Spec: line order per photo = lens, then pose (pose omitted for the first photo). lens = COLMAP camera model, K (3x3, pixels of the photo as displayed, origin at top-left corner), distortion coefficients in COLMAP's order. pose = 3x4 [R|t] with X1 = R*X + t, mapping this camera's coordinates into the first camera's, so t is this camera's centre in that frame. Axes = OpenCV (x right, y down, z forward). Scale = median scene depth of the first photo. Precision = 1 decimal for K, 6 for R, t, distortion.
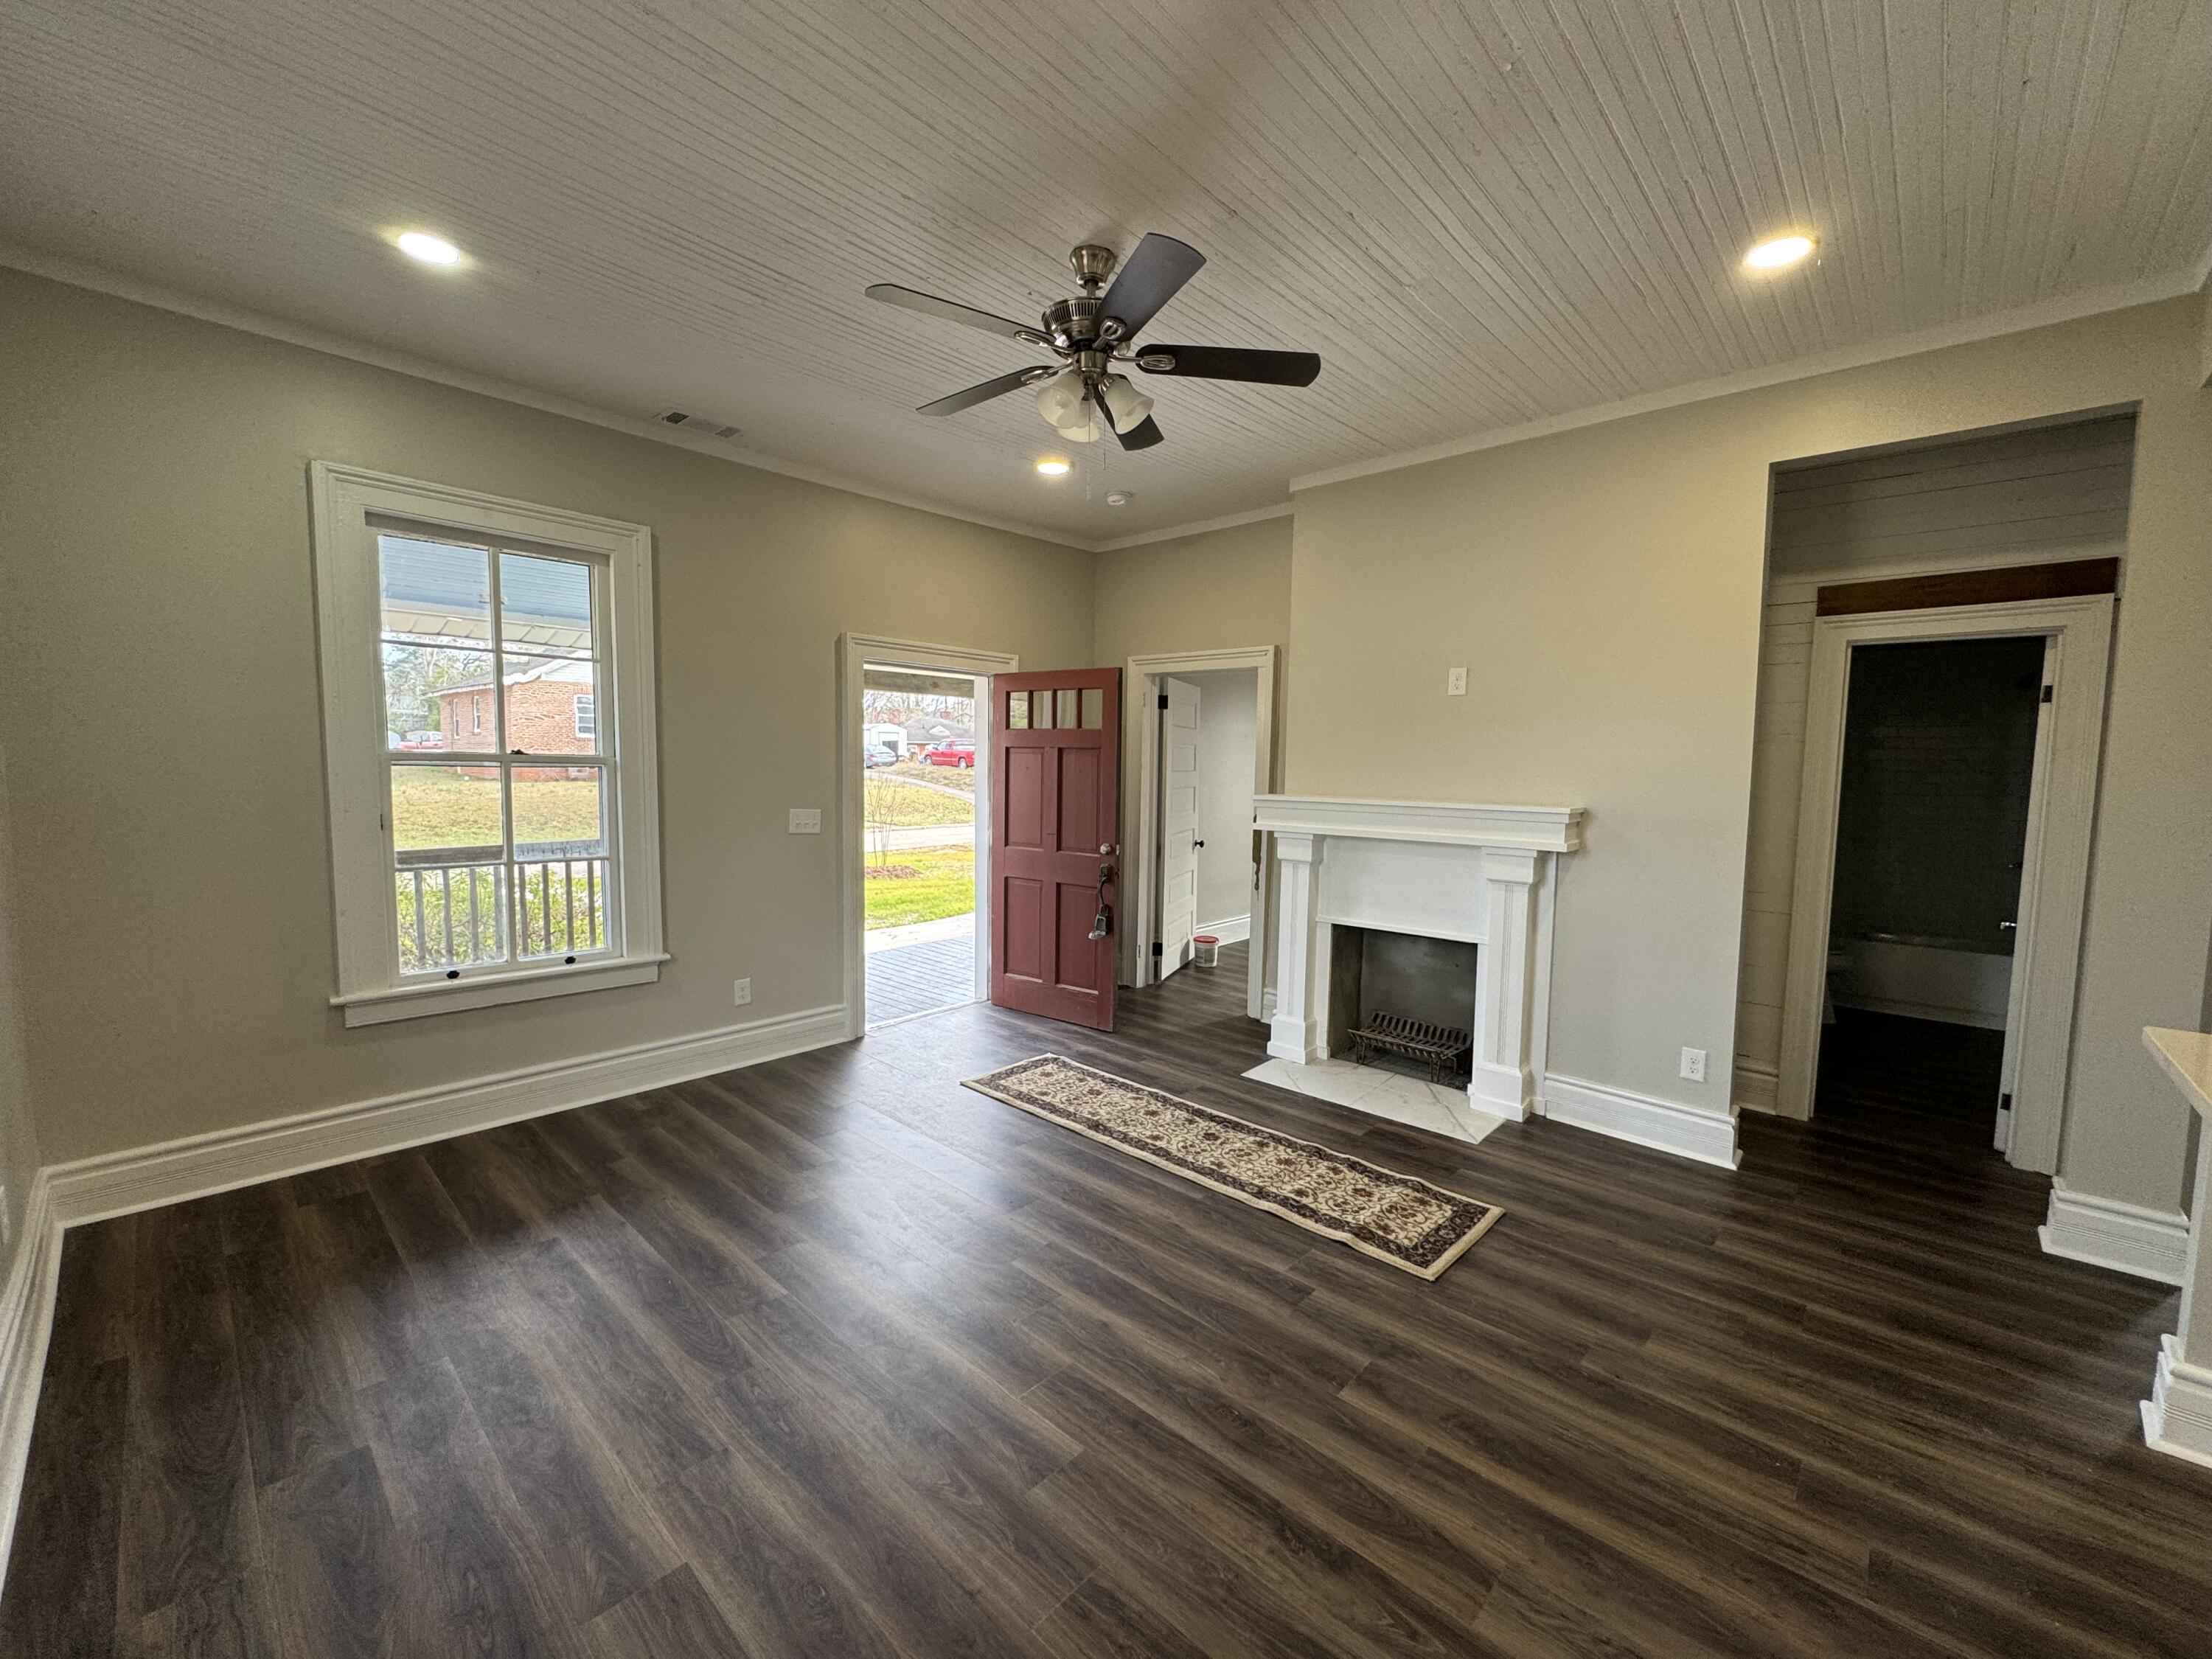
lens RADIAL K [[895.1, 0, 1106.5], [0, 895.1, 833.5], [0, 0, 1]] dist [0.012388, -0.000488]
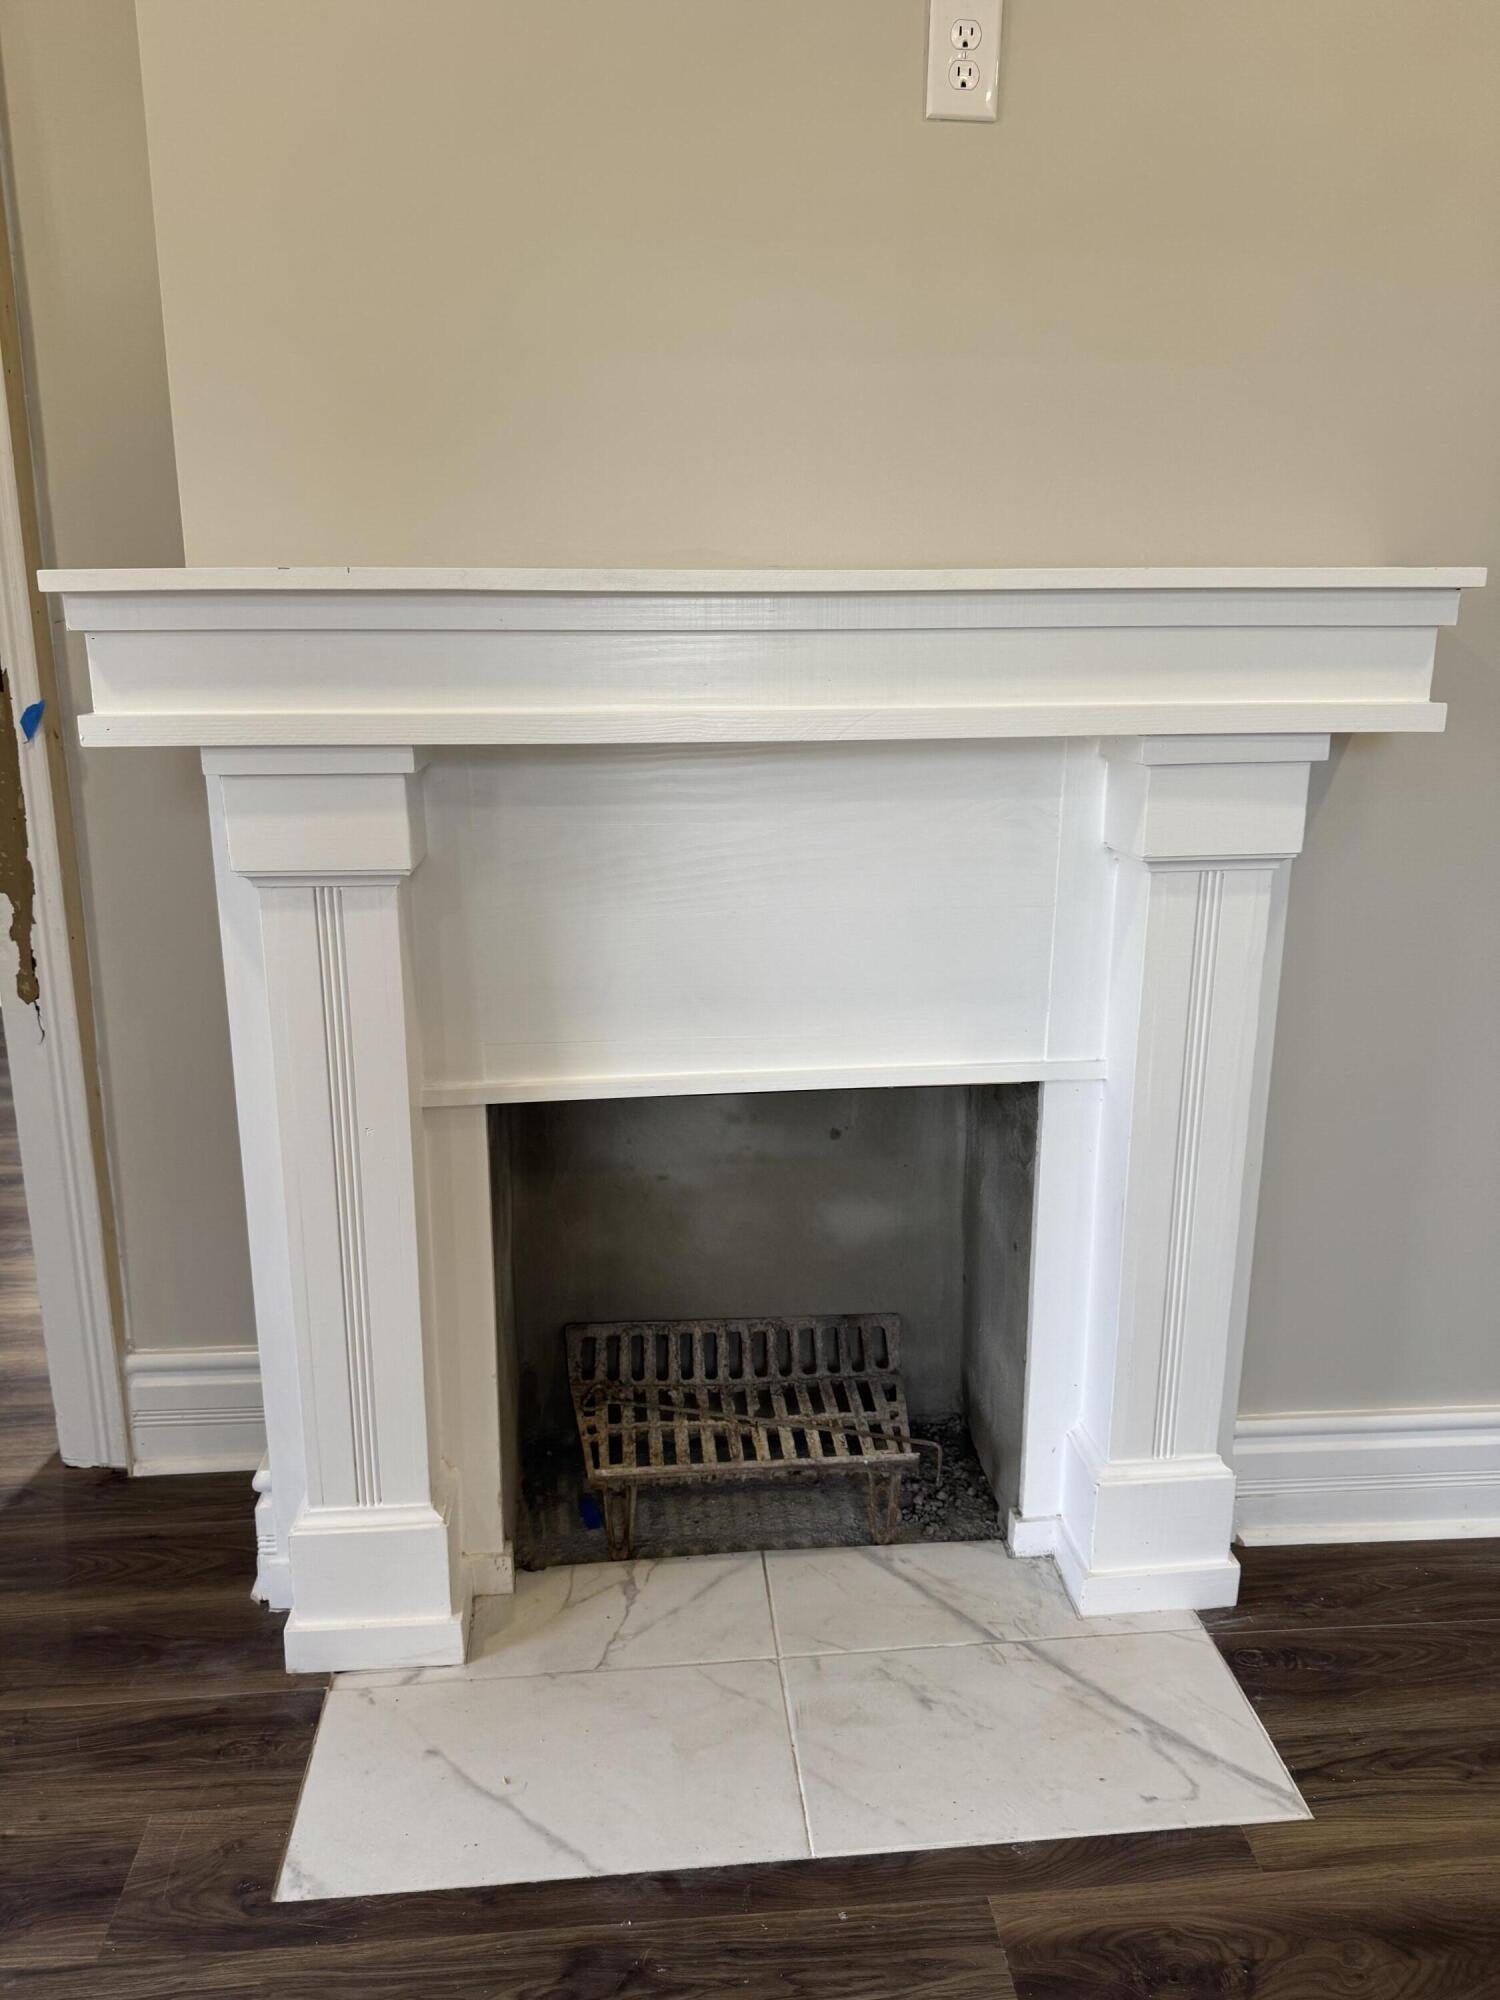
lens RADIAL K [[1399.7, 0, 748.8], [0, 1399.7, 993.8], [0, 0, 1]] dist [0.004018, 0.003027]
pose [[0.668071, -0.203081, 0.715848, 0.028492], [0.070938, 0.975037, 0.210407, -0.006505], [-0.740708, -0.089787, 0.665800, 0.700835]]
